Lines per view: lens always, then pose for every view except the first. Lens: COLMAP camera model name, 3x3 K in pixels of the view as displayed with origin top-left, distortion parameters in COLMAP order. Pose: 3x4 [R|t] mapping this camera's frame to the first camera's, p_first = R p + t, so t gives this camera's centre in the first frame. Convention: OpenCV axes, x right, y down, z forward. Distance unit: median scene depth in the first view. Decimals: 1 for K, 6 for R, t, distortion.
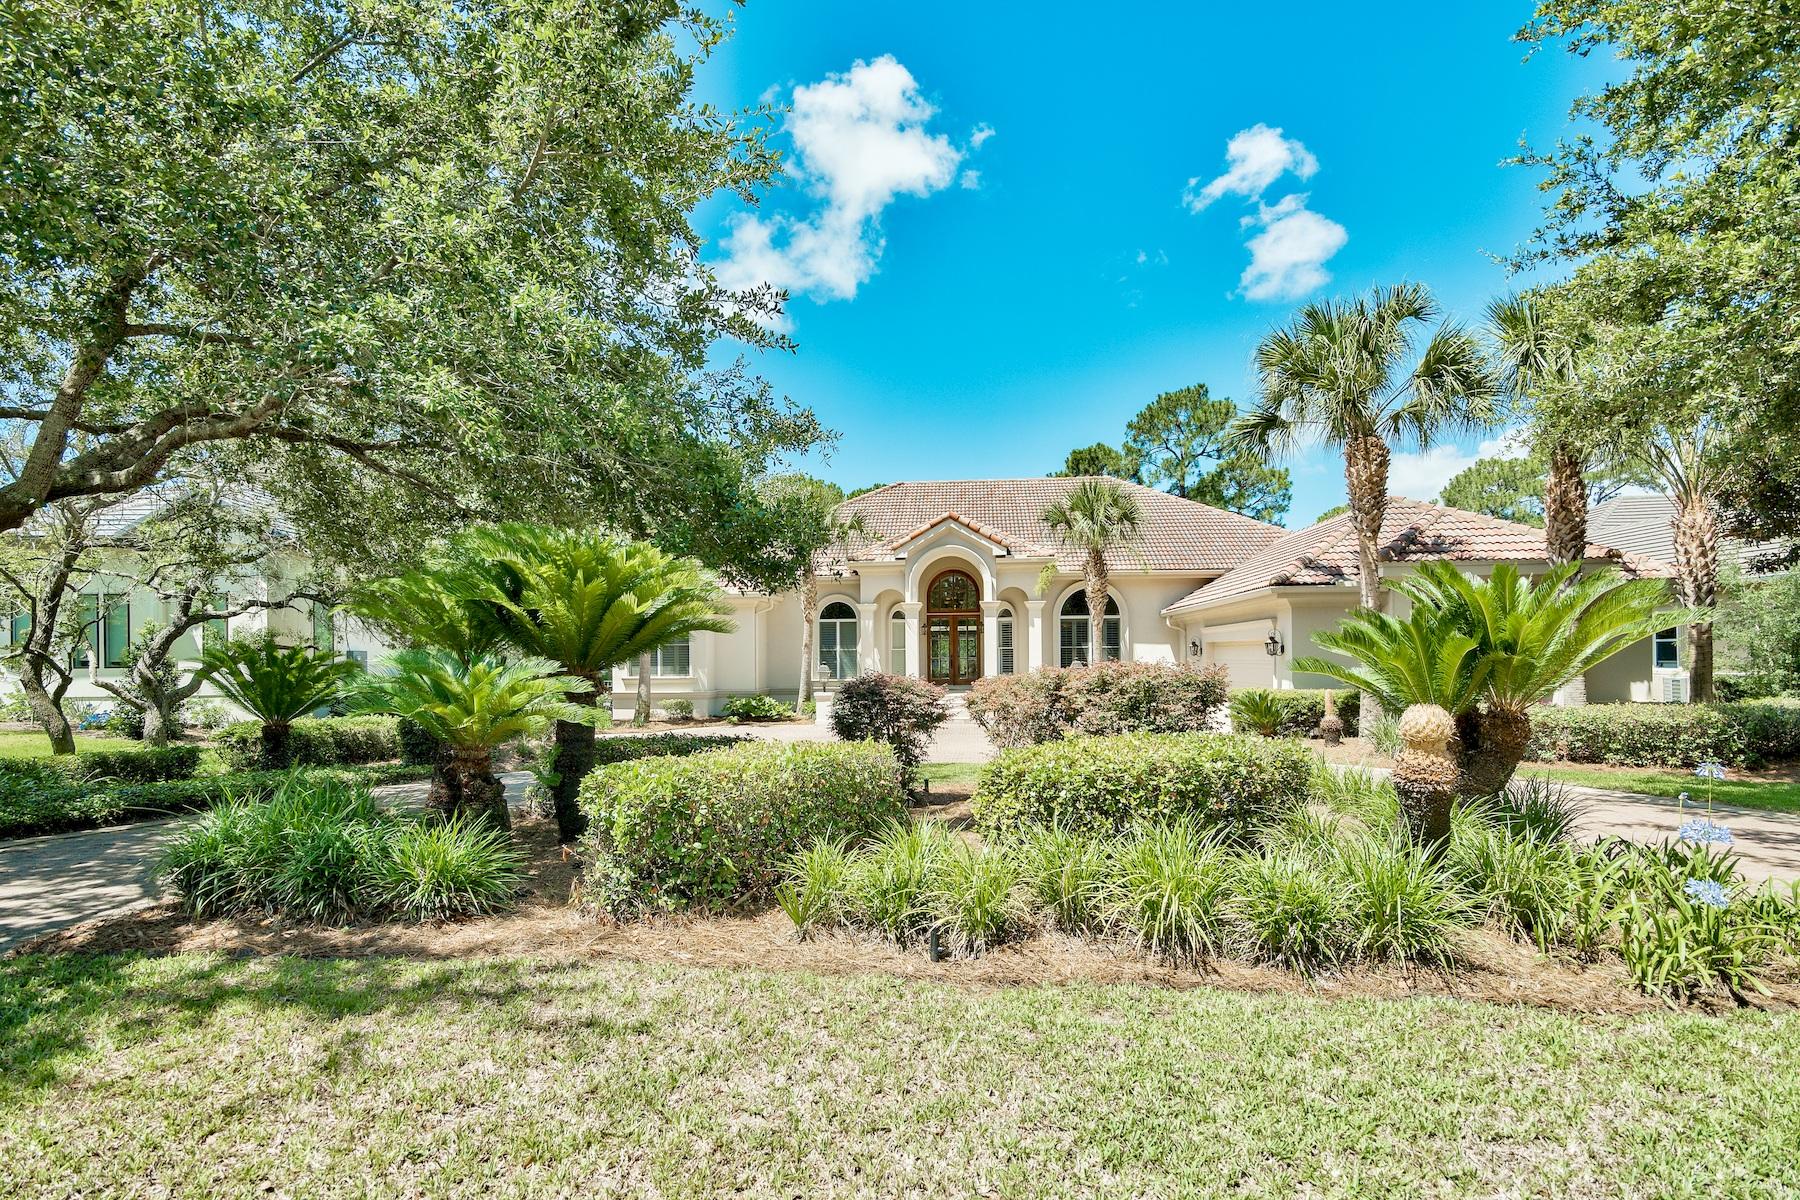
lens RADIAL K [[891.2, 0, 901.6], [0, 891.2, 643.3], [0, 0, 1]] dist [0.000311, -0.001031]
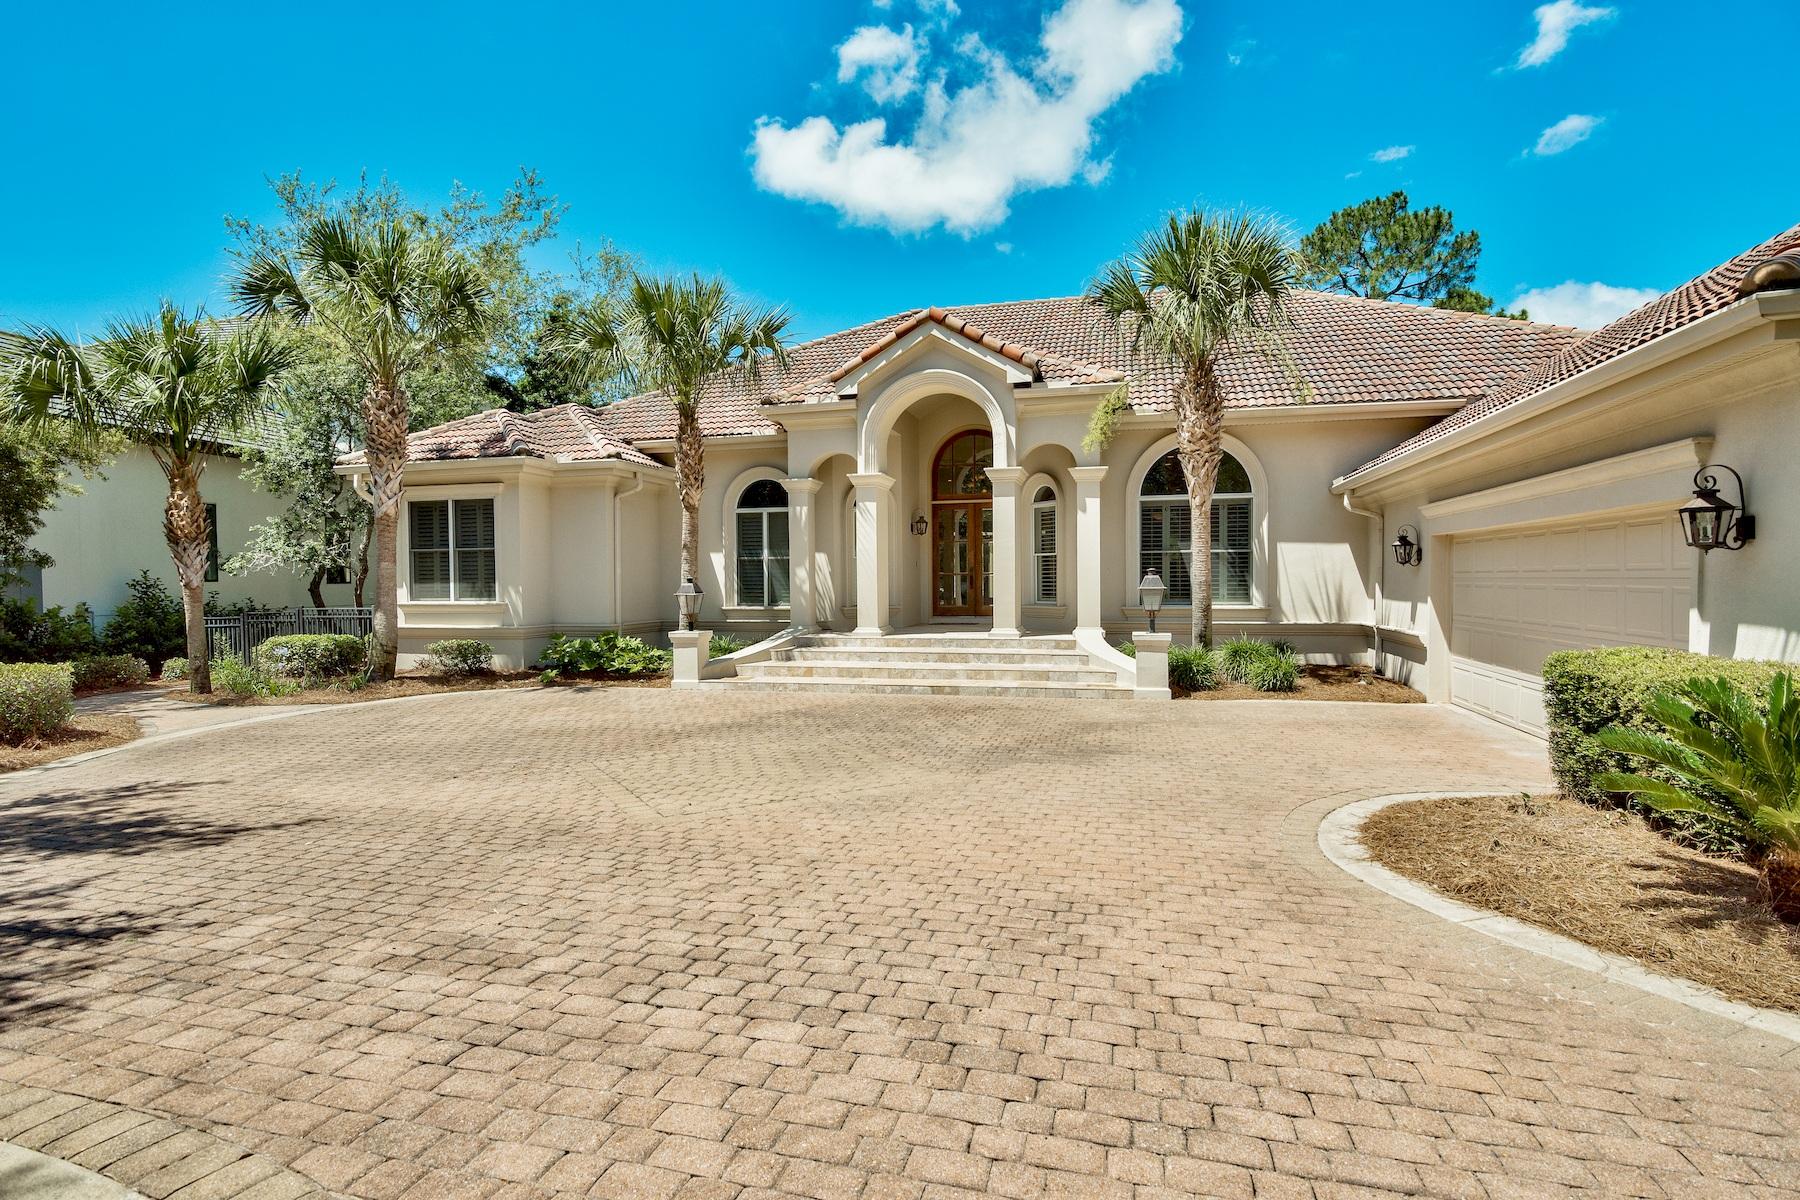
lens RADIAL K [[891.2, 0, 897.3], [0, 891.2, 600.0], [0, 0, 1]] dist [0.000311, -0.001031]
pose [[0.985602, 0.004925, -0.169011, 0.127958], [0.001627, 0.999253, 0.038609, 0.013228], [0.169075, -0.038328, 0.984858, 0.437808]]
